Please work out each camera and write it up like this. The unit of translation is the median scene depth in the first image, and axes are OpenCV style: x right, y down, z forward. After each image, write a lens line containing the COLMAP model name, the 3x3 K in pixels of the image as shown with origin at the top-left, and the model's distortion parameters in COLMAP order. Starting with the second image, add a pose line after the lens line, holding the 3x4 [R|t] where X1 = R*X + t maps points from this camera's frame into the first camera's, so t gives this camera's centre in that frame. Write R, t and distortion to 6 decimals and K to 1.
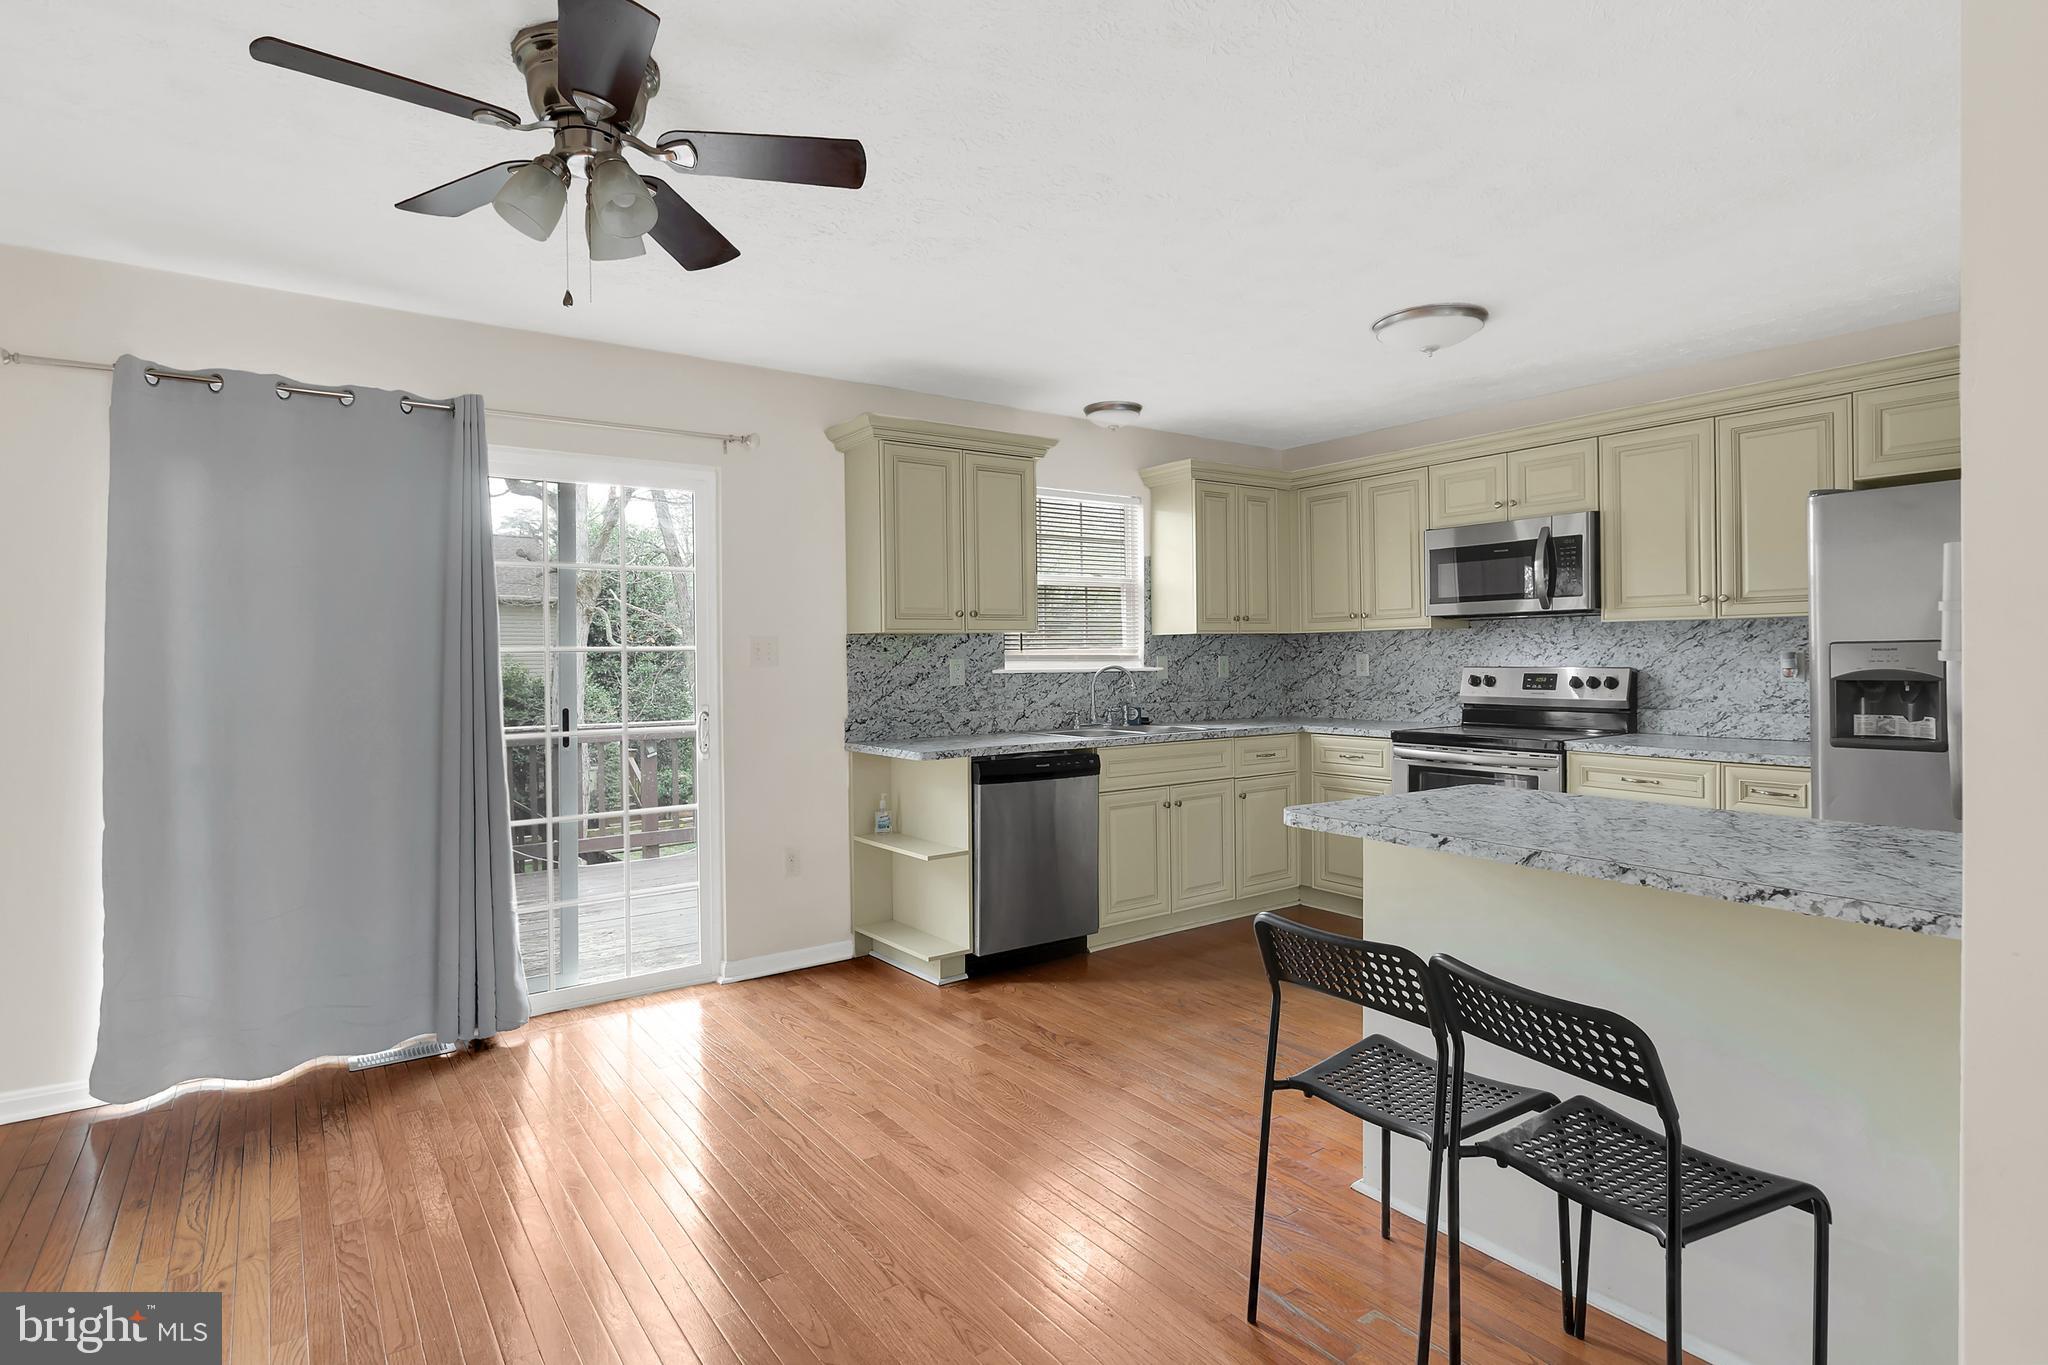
lens RADIAL K [[1041.8, 0, 1021.0], [0, 1041.8, 666.9], [0, 0, 1]] dist [-0.005187, 0.000806]
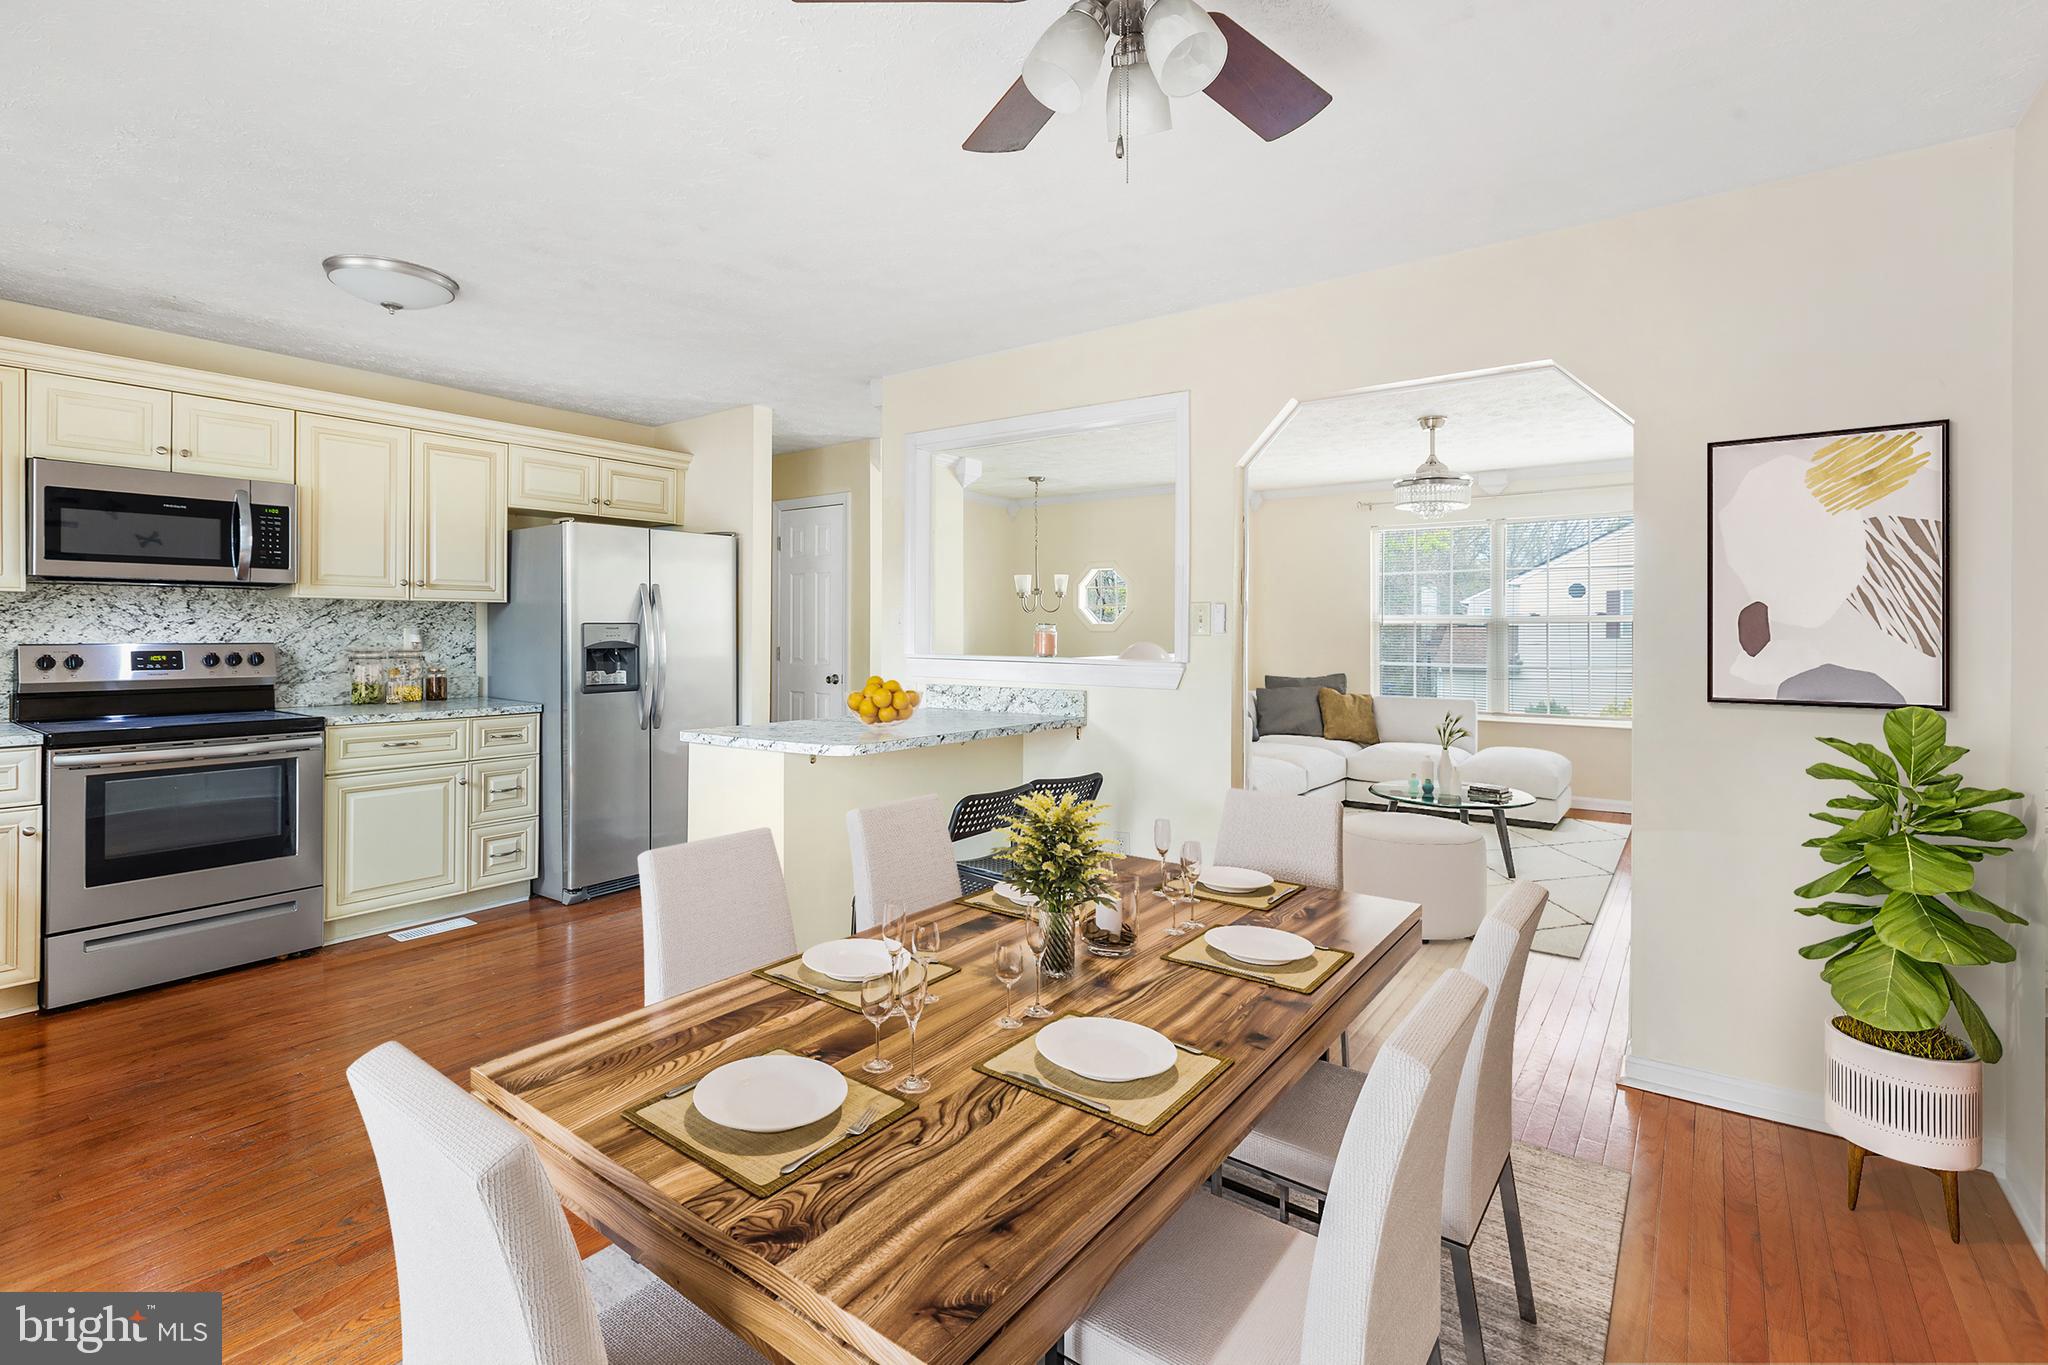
lens RADIAL K [[938.5, 0, 1013.0], [0, 938.5, 630.6], [0, 0, 1]] dist [0.004525, -0.001407]
pose [[-0.298016, 0.007823, 0.954529, -0.486809], [0.009090, 0.999944, -0.005357, -0.000096], [-0.954518, 0.007080, -0.298070, 0.592597]]
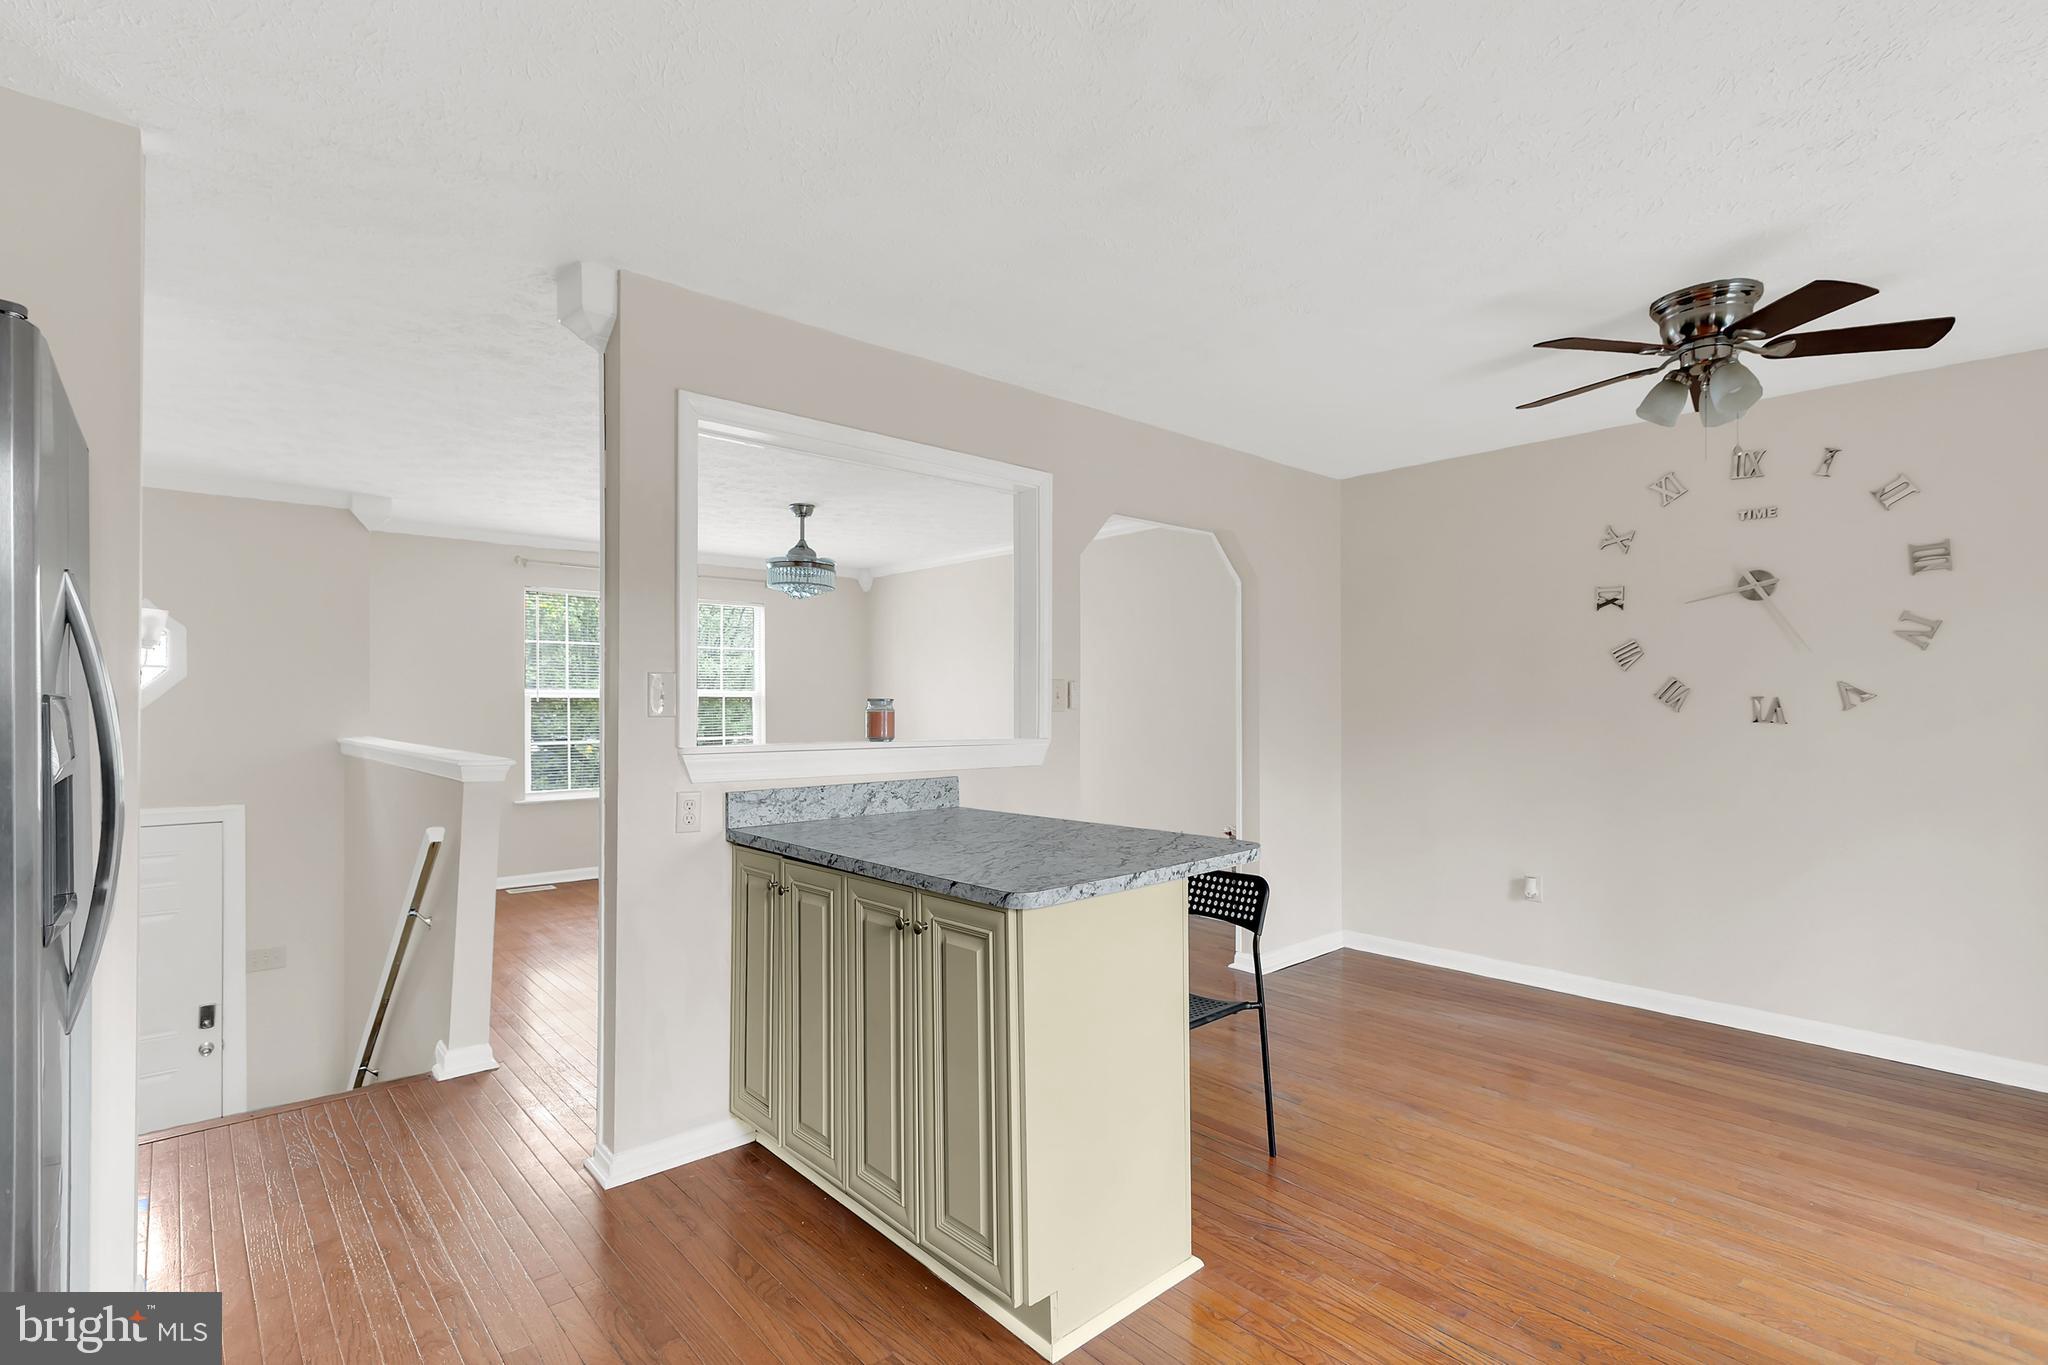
lens RADIAL K [[941.8, 0, 1017.4], [0, 941.8, 682.7], [0, 0, 1]] dist [0.001303, -0.000190]
pose [[-0.996926, 0.009698, -0.077741, 0.302626], [0.010343, 0.999915, -0.007909, -0.017735], [0.077658, -0.008689, -0.996942, 1.027293]]
